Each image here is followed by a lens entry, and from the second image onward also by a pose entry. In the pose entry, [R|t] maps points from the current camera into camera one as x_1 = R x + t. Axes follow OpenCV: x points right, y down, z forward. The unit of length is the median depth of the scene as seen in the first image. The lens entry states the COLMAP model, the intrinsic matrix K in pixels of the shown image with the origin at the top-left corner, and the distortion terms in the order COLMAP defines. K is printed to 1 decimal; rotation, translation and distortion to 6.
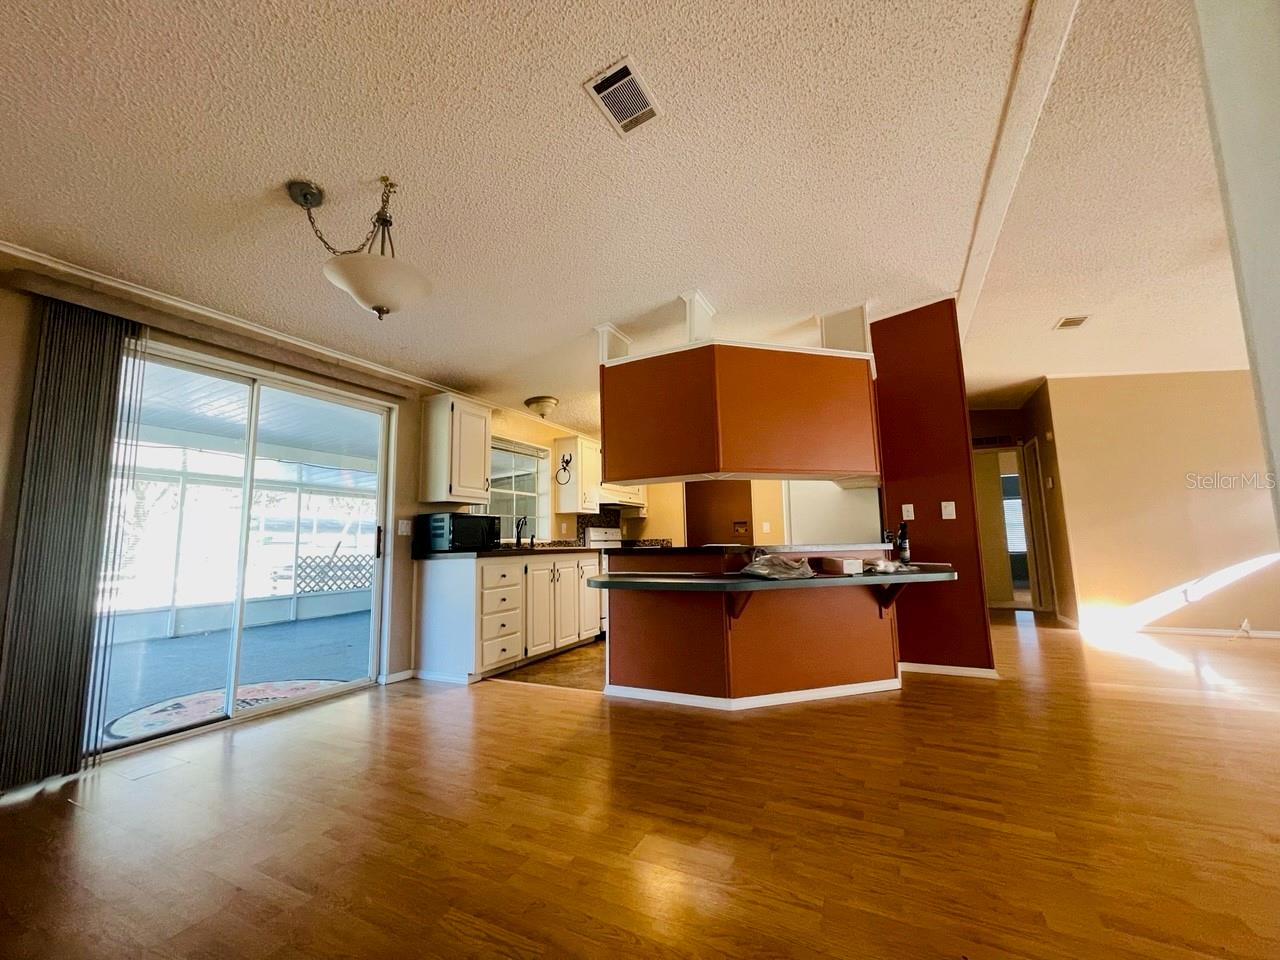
lens RADIAL K [[516.2, 0, 637.6], [0, 516.2, 477.6], [0, 0, 1]] dist [0.009906, -0.000447]
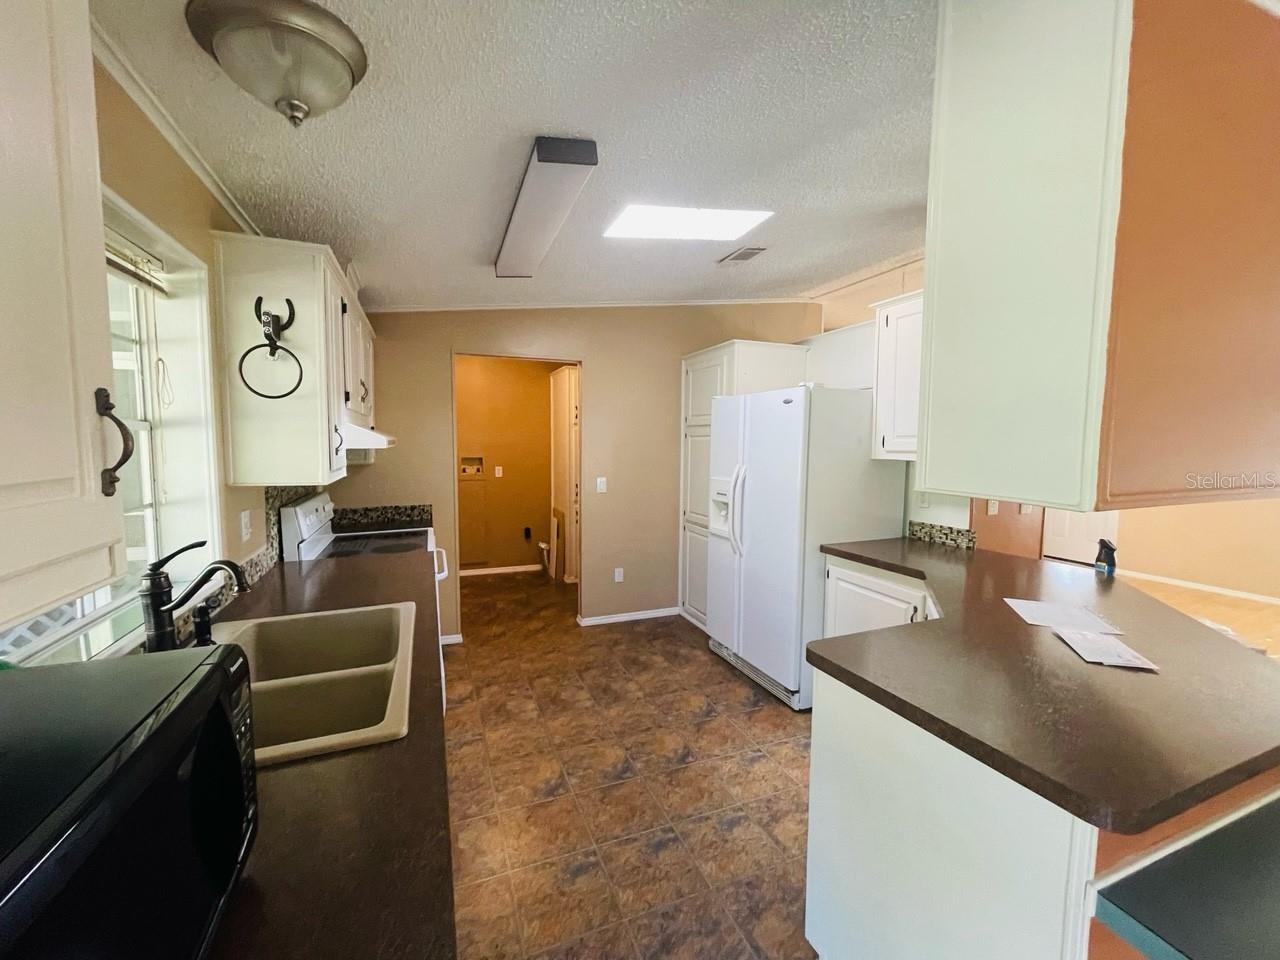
lens RADIAL K [[516.2, 0, 636.2], [0, 516.2, 484.1], [0, 0, 1]] dist [0.009906, -0.000447]
pose [[0.659111, -0.037867, 0.751092, -0.232459], [-0.114472, 0.982042, 0.149965, -0.006801], [-0.743283, -0.184822, 0.642940, 0.622855]]
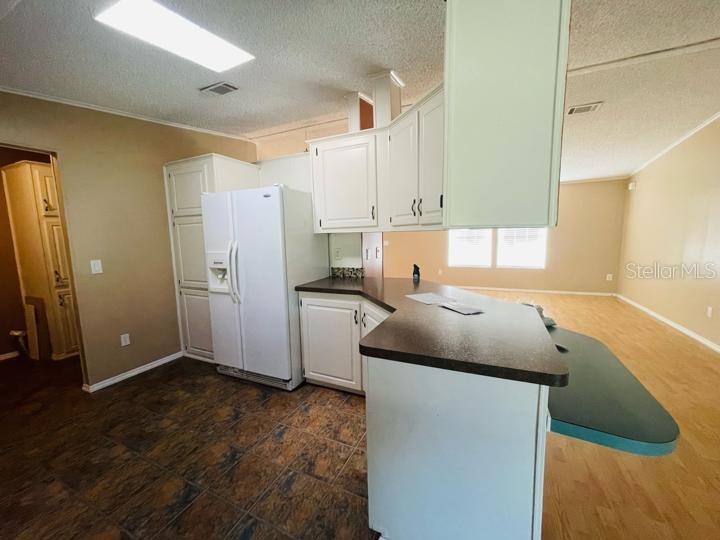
lens RADIAL K [[290.4, 0, 348.0], [0, 290.4, 271.2], [0, 0, 1]] dist [0.009906, -0.000447]
pose [[-0.008733, -0.102612, 0.994683, -0.194819], [-0.100395, 0.989785, 0.101225, 0.026306], [-0.994909, -0.098977, -0.018946, 0.727189]]
